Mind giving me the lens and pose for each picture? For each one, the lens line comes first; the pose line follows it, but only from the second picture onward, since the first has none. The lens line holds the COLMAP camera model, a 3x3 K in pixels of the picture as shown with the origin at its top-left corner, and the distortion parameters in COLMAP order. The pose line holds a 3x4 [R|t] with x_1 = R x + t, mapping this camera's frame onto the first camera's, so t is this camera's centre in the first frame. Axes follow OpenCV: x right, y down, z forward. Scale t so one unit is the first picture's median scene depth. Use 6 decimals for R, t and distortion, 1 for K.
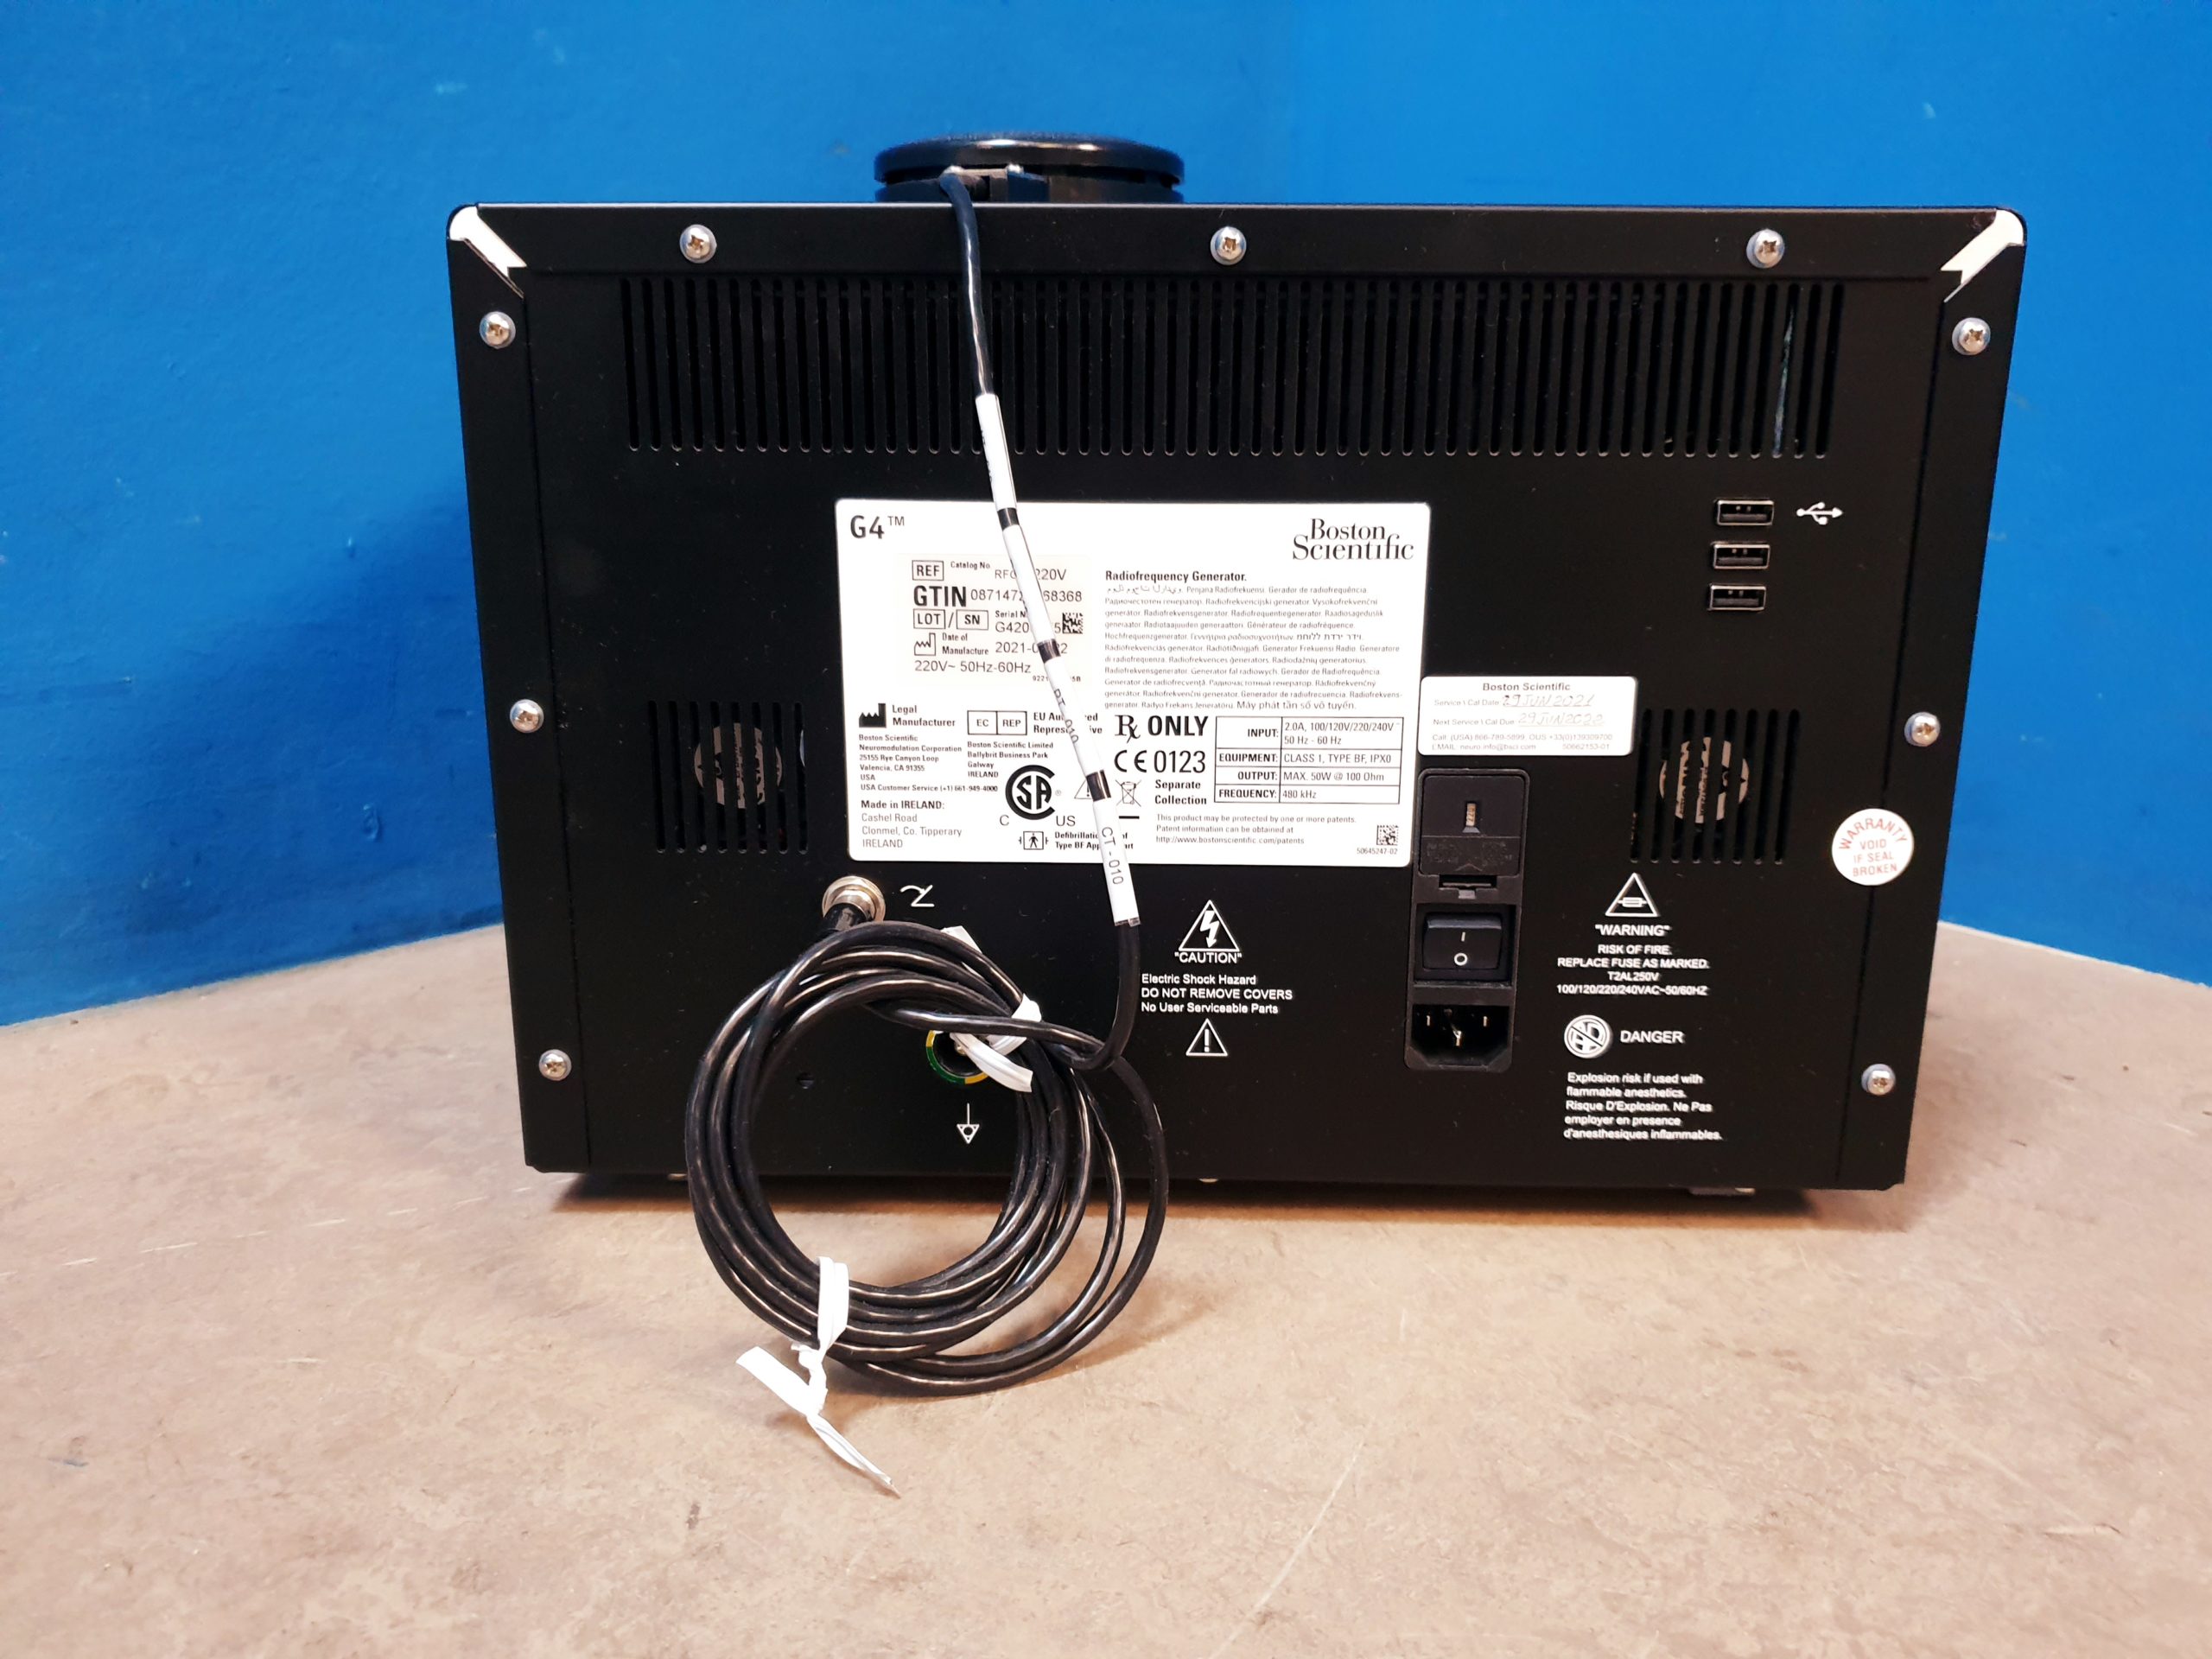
lens RADIAL K [[1679.6, 0, 1179.6], [0, 1679.6, 902.1], [0, 0, 1]] dist [-0.026020, 0.074753]
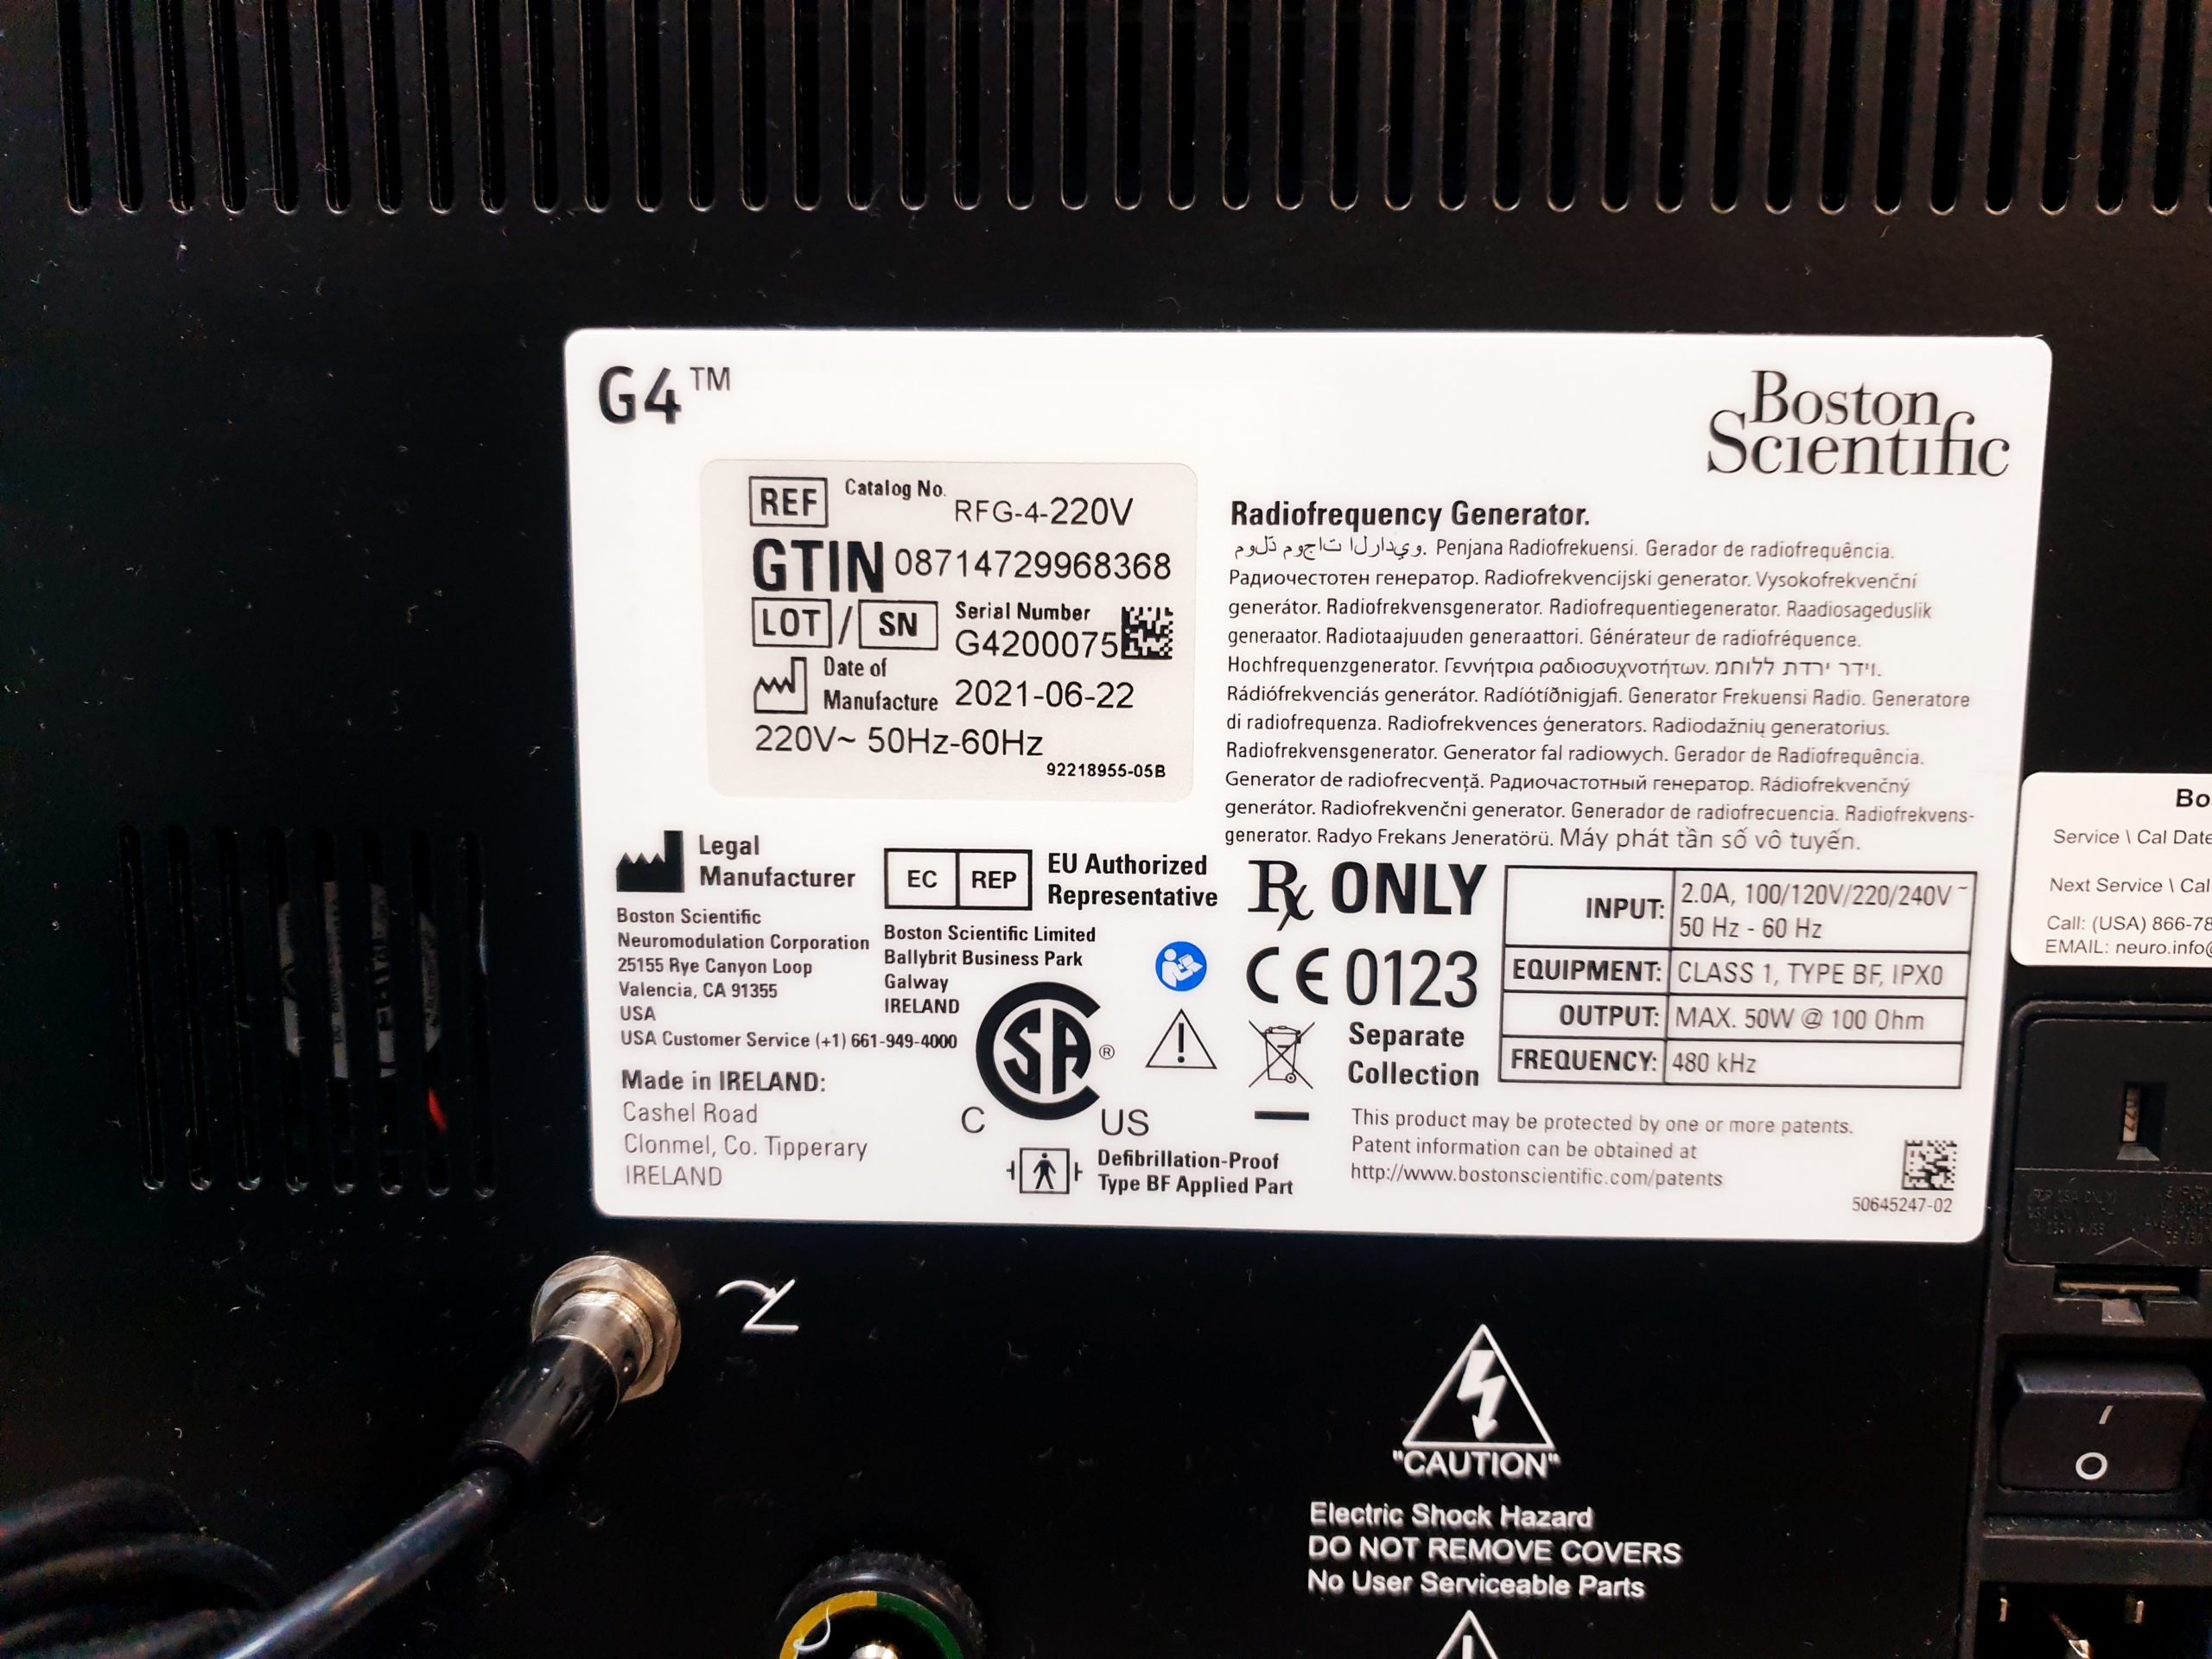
lens RADIAL K [[1679.2, 0, 1073.1], [0, 1679.2, 825.0], [0, 0, 1]] dist [0.479322, 0.000275]
pose [[0.996347, 0.000218, -0.085402, -0.045174], [-0.011590, 0.991090, -0.132686, -0.064504], [0.084612, 0.133191, 0.987472, 0.584137]]
